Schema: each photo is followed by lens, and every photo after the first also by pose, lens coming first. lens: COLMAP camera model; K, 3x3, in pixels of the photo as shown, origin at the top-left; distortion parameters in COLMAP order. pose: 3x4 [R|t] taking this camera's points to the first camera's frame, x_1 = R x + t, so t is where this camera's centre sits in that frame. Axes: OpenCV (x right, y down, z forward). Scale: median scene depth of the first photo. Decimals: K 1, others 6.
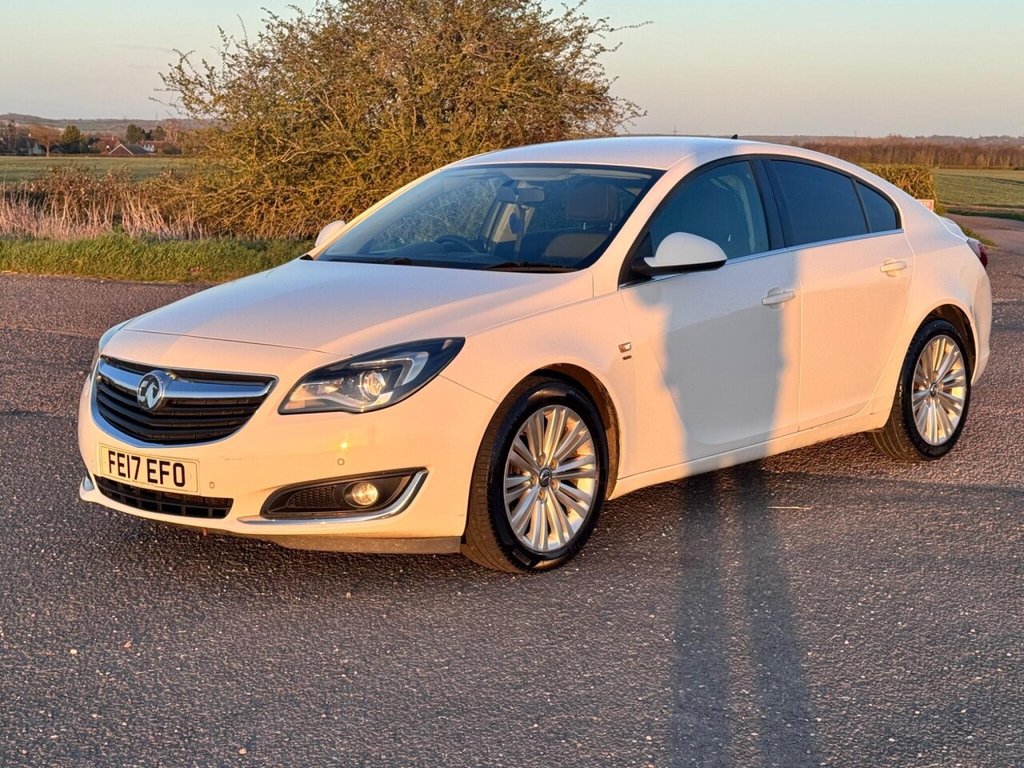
lens RADIAL K [[1454.5, 0, 538.3], [0, 1454.5, 372.6], [0, 0, 1]] dist [0.137232, 0.000000]
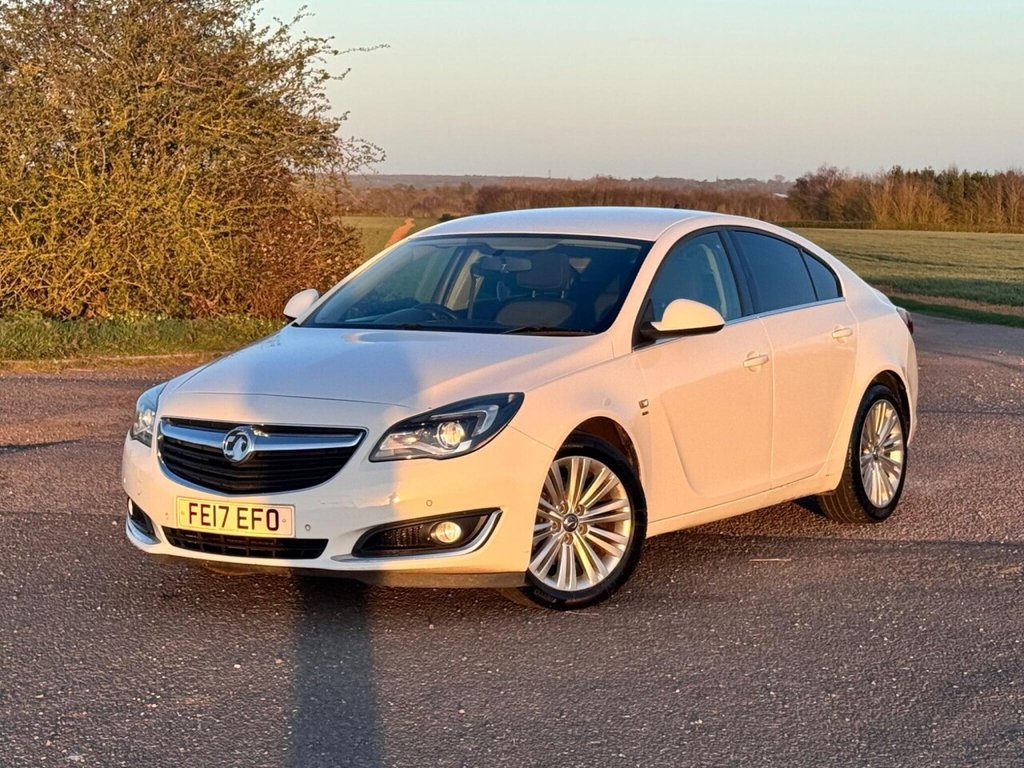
lens RADIAL K [[1918.9, 0, 511.8], [0, 1918.9, 389.2], [0, 0, 1]] dist [0.148992, 0.000000]
pose [[0.988287, -0.009773, 0.152293, -0.256240], [0.018011, 0.998443, -0.052803, 0.045930], [-0.151539, 0.054928, 0.986924, -0.402521]]
